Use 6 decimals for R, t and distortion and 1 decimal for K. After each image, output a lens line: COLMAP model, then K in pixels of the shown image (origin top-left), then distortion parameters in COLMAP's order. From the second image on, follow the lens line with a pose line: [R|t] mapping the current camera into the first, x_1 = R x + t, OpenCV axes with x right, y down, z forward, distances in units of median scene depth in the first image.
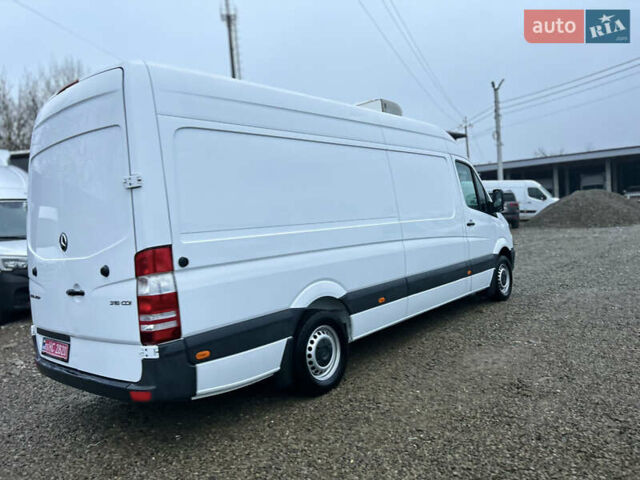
lens RADIAL K [[478.9, 0, 313.1], [0, 478.9, 237.4], [0, 0, 1]] dist [0.056687, -0.054178]
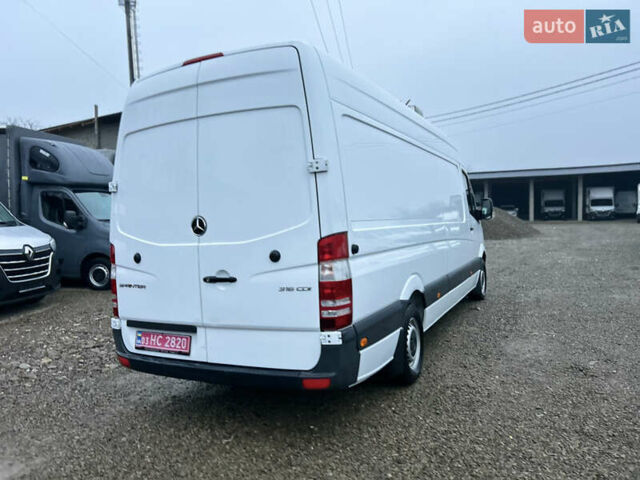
lens RADIAL K [[478.9, 0, 321.3], [0, 478.9, 240.3], [0, 0, 1]] dist [0.056687, -0.054178]
pose [[0.971048, 0.032596, 0.236651, -0.576897], [-0.031037, 0.999465, -0.010312, 0.045644], [-0.236861, 0.002669, 0.971540, 0.044248]]
